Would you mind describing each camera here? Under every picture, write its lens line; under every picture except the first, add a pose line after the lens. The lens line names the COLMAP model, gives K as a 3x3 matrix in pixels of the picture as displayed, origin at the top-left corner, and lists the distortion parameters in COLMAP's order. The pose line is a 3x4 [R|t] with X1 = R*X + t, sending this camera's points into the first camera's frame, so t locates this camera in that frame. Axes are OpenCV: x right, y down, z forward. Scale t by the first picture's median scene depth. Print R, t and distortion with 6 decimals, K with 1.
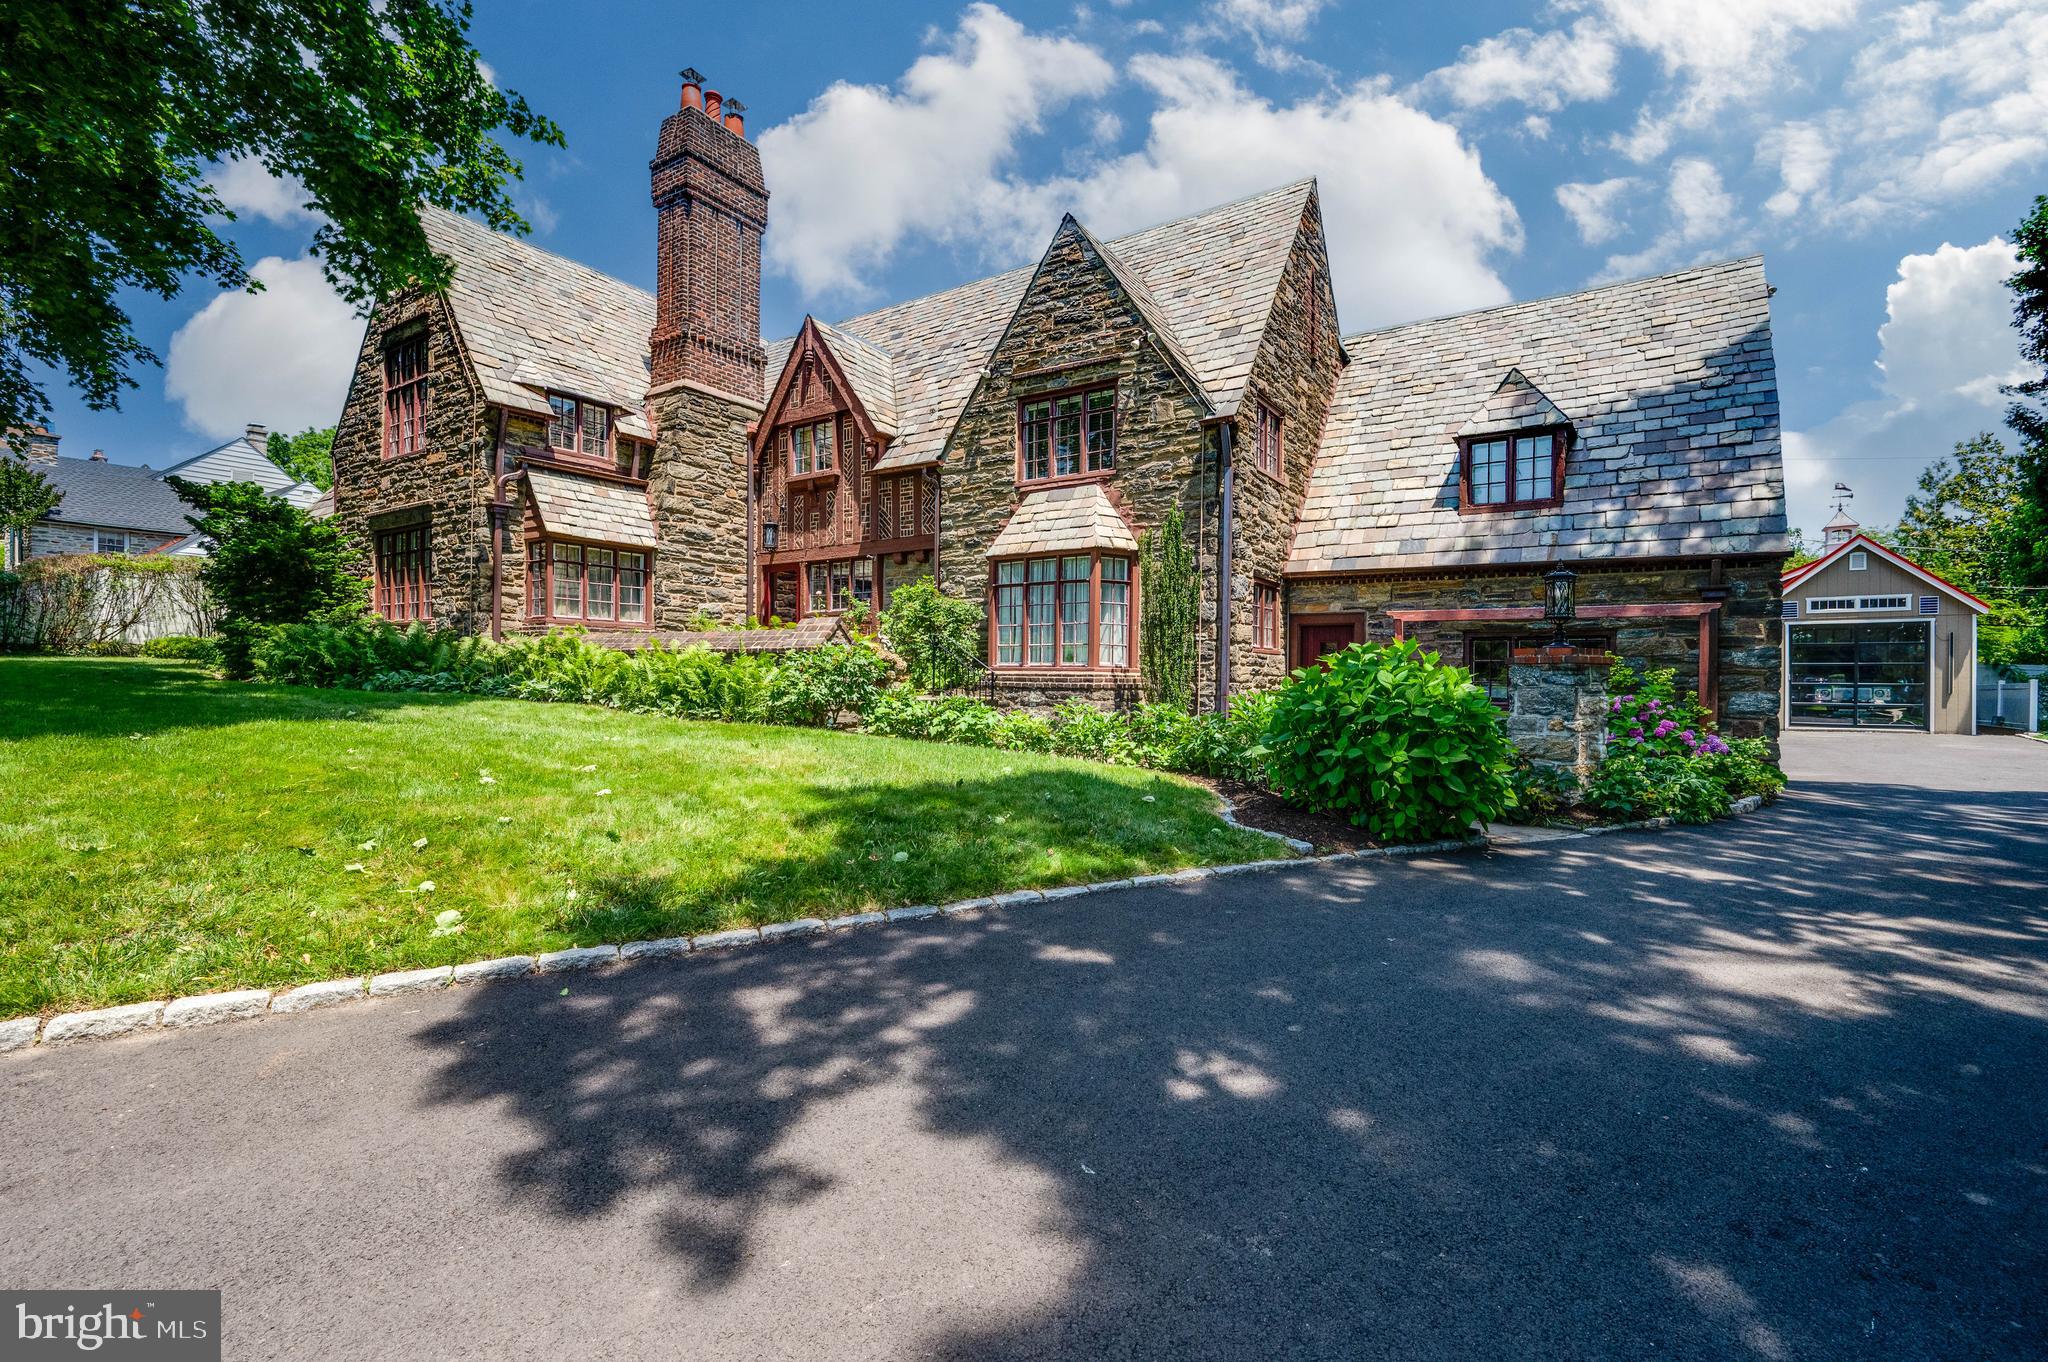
lens RADIAL K [[882.0, 0, 1021.4], [0, 882.0, 695.8], [0, 0, 1]] dist [-0.001432, -0.000104]
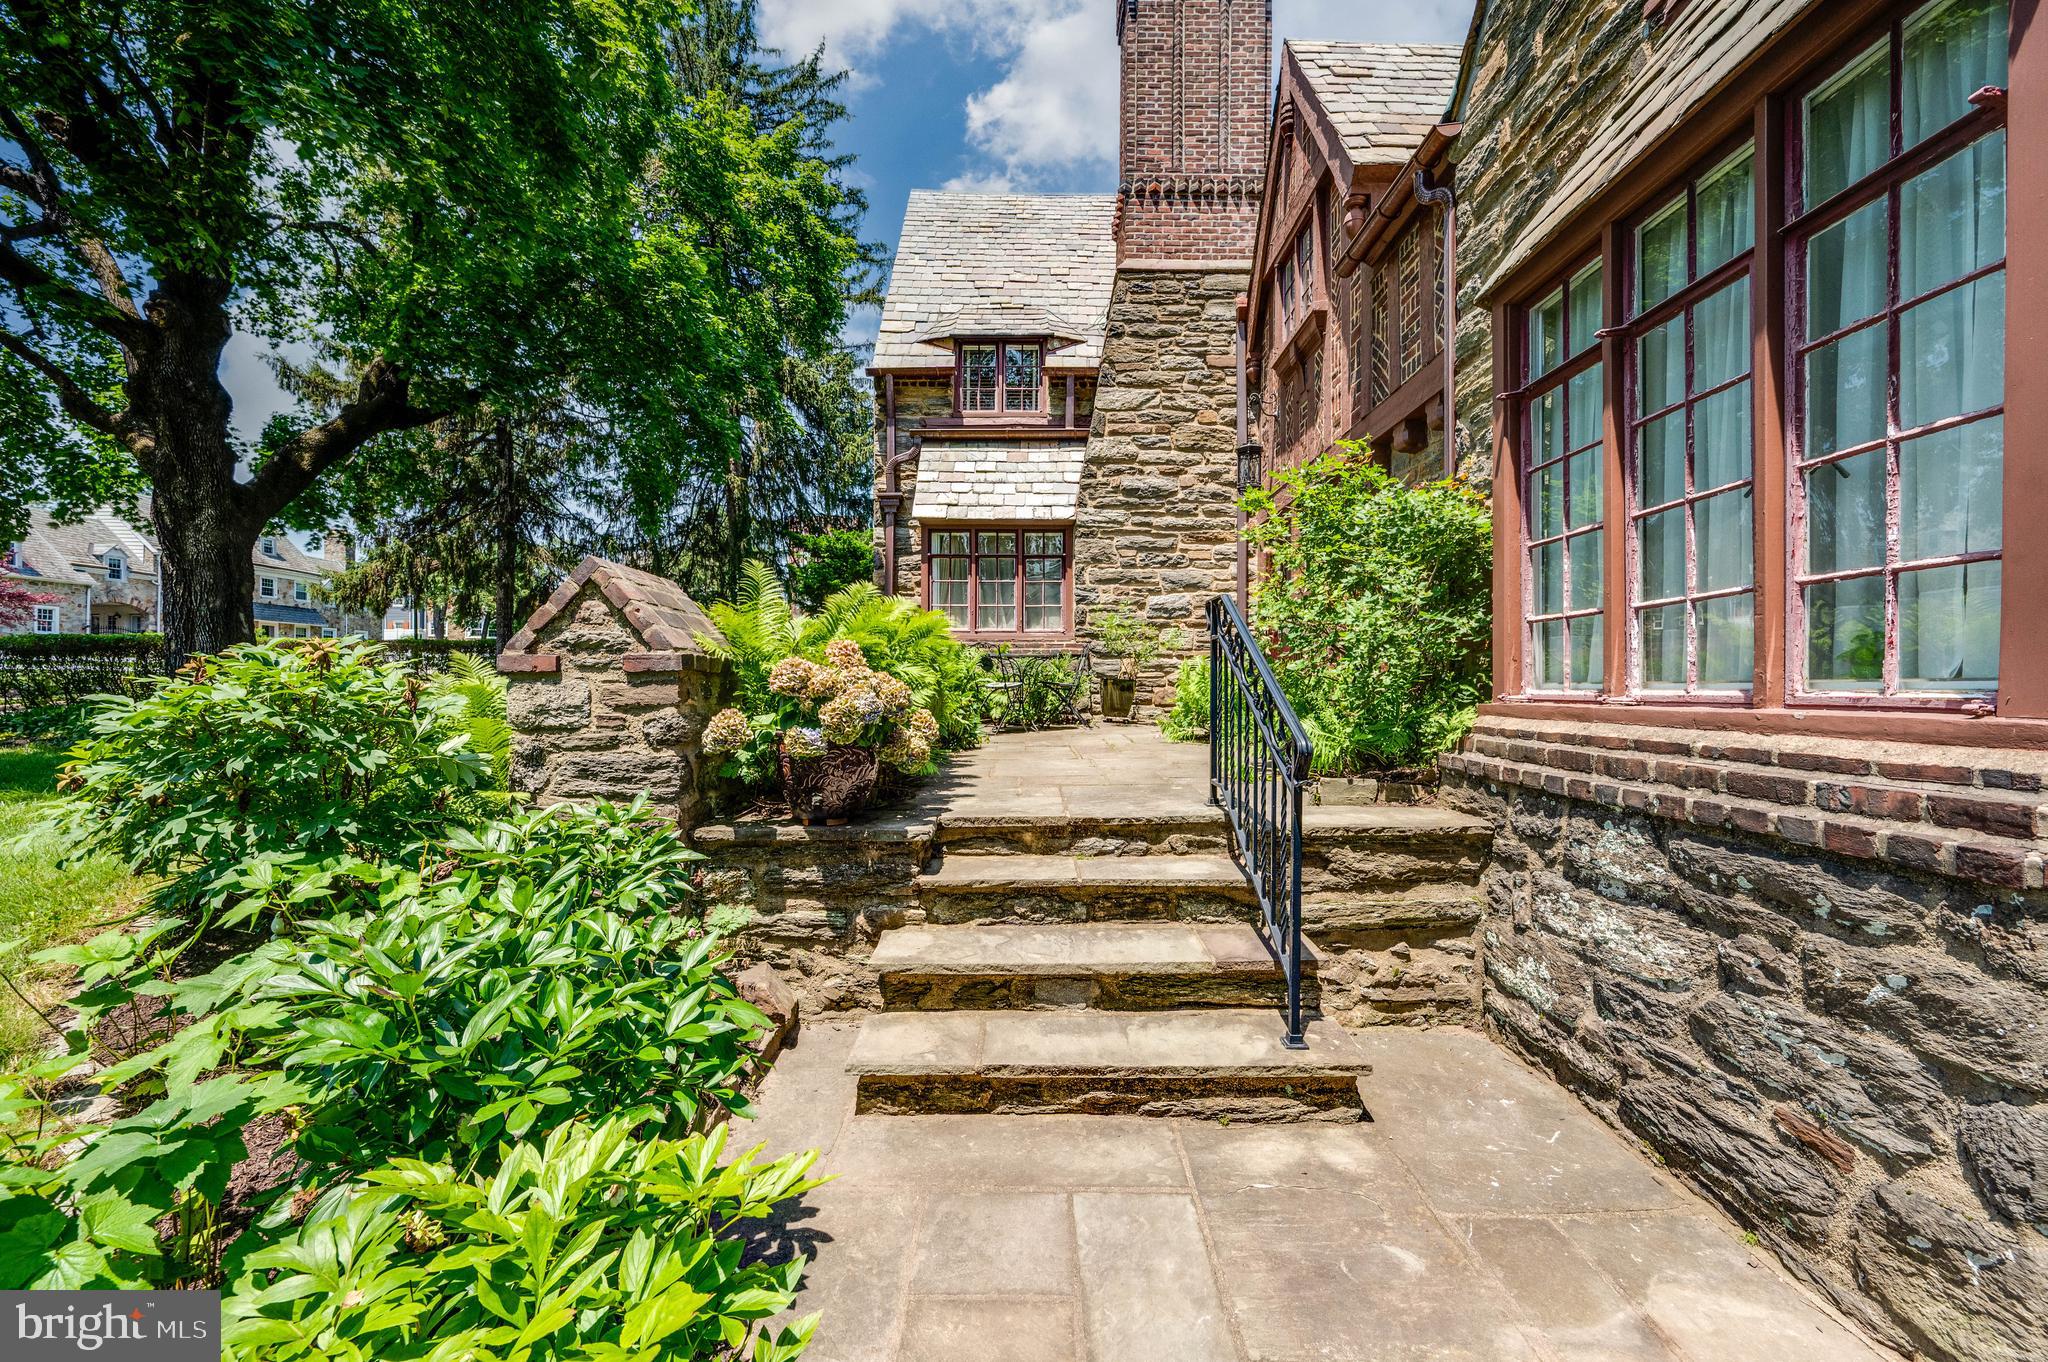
lens RADIAL K [[800.3, 0, 1043.2], [0, 800.3, 689.1], [0, 0, 1]] dist [-0.004807, 0.000510]
pose [[0.568103, -0.010234, -0.822894, 0.079508], [-0.013016, 0.999686, -0.021418, -0.027031], [0.822855, 0.022878, 0.567791, 0.681182]]
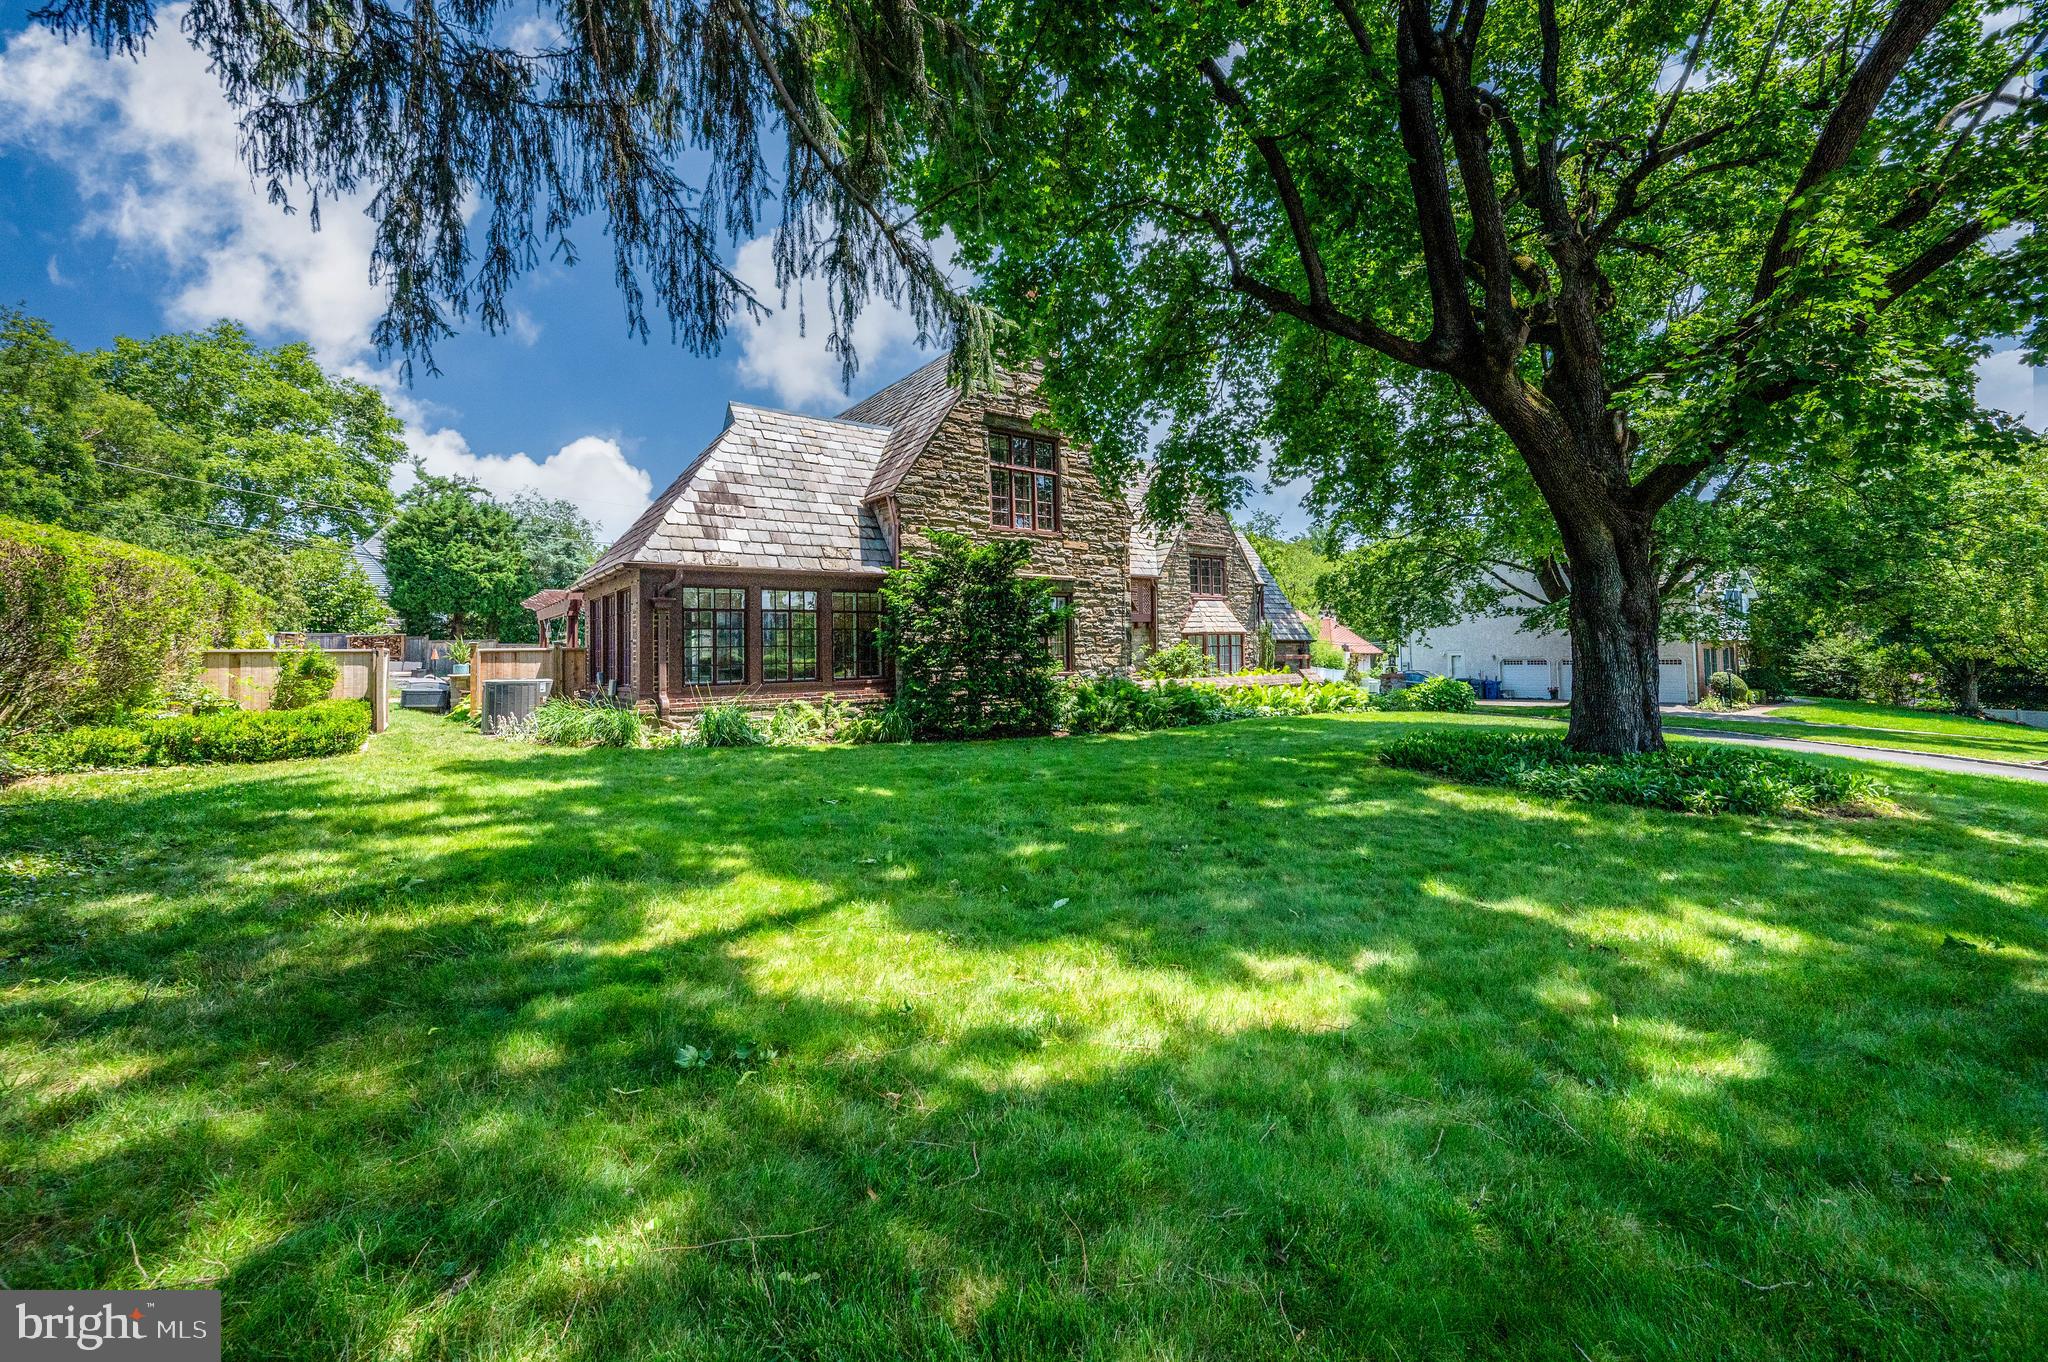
lens RADIAL K [[817.2, 0, 1027.2], [0, 817.2, 619.3], [0, 0, 1]] dist [-0.001755, 0.001075]
pose [[0.334297, 0.019619, 0.942264, -1.817511], [0.045067, 0.998307, -0.036775, -0.124673], [-0.941390, 0.054759, 0.332847, 0.689002]]
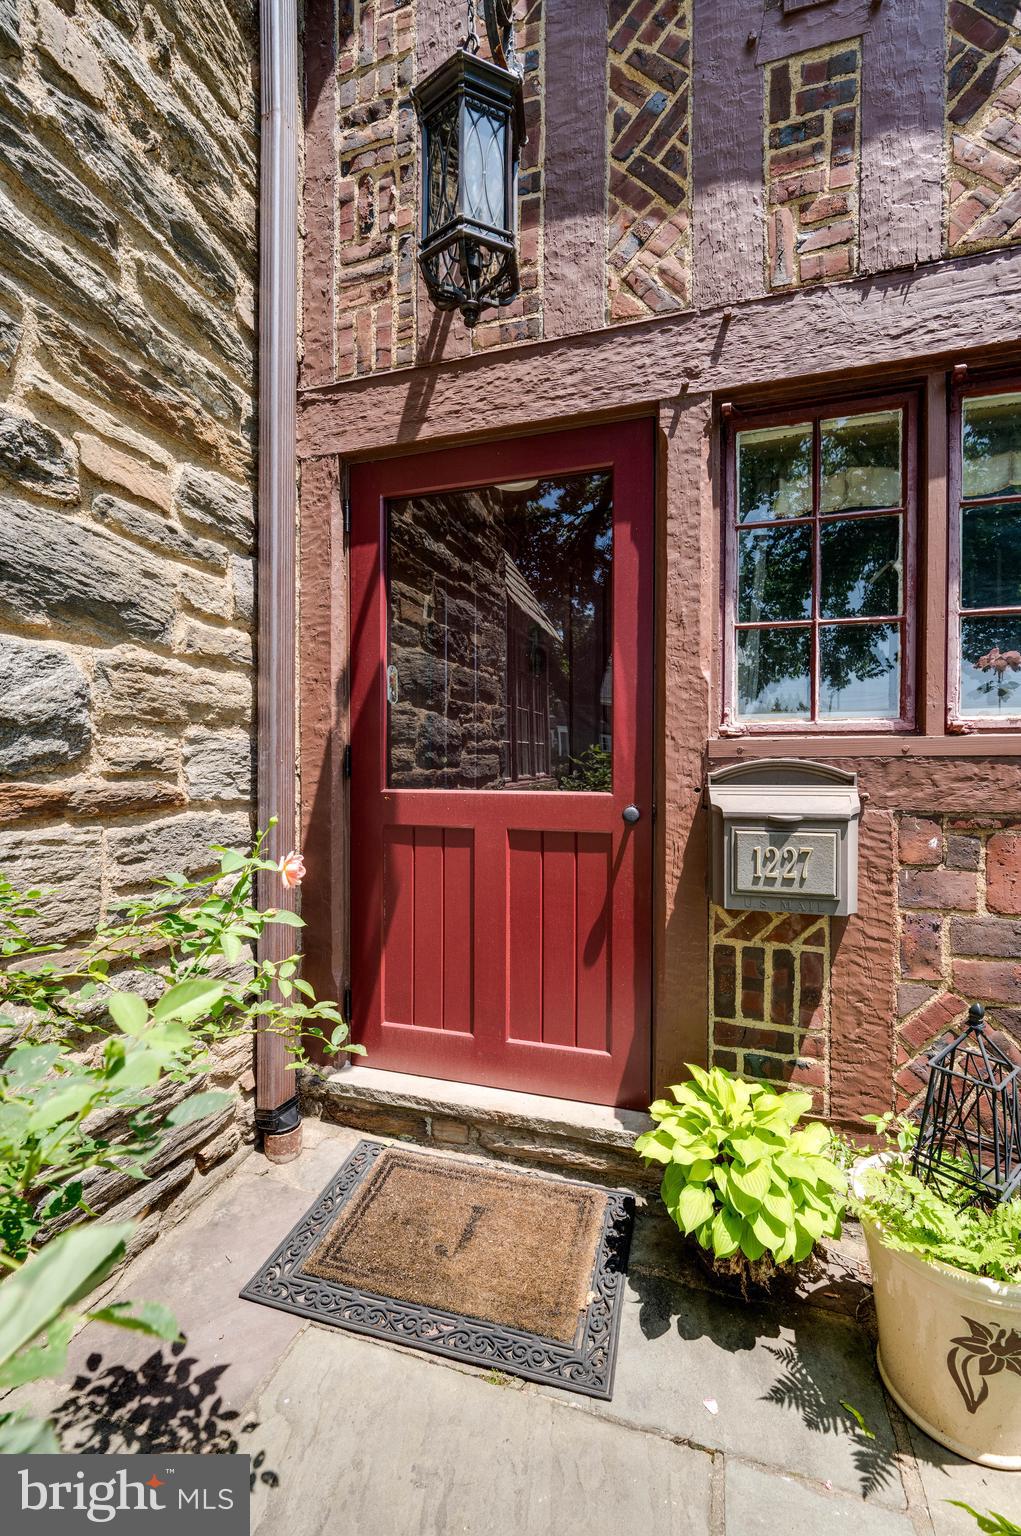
lens RADIAL K [[661.5, 0, 517.8], [0, 661.5, 770.4], [0, 0, 1]] dist [-0.001432, -0.000104]
pose [[0.953337, -0.013955, 0.301587, -0.357503], [0.017969, 0.999783, -0.010537, -0.099382], [-0.301374, 0.015465, 0.953381, 1.030314]]
